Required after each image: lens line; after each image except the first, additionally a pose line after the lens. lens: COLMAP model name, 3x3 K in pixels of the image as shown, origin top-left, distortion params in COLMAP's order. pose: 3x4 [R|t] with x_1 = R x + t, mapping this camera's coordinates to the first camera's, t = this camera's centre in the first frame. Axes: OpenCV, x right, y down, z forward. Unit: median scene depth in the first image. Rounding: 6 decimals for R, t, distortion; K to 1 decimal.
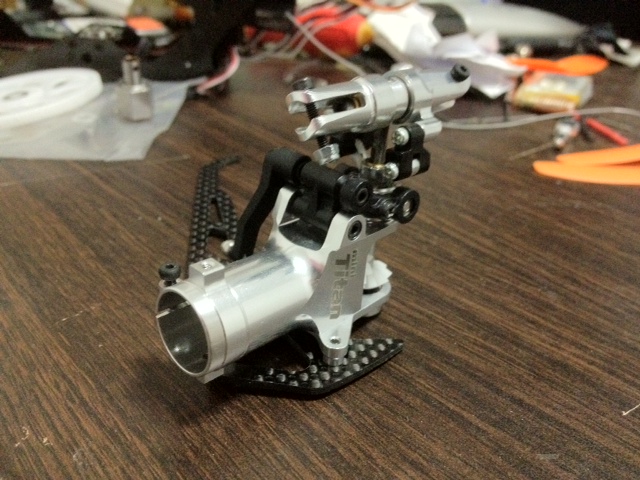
lens RADIAL K [[653.2, 0, 320.0], [0, 653.2, 240.0], [0, 0, 1]] dist [0.070694, -0.318104]
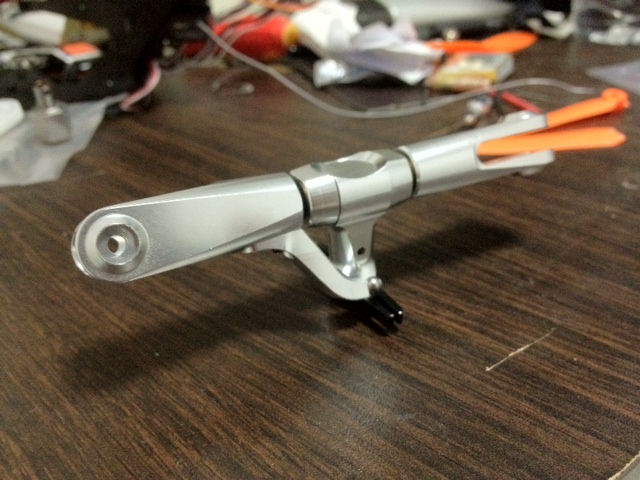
lens RADIAL K [[653.2, 0, 320.0], [0, 653.2, 240.0], [0, 0, 1]] dist [0.070694, -0.318104]
pose [[0.993967, -0.109191, 0.010307, 0.103967], [0.109274, 0.993981, -0.007837, 0.020858], [-0.009389, 0.008916, 0.999916, -0.017928]]
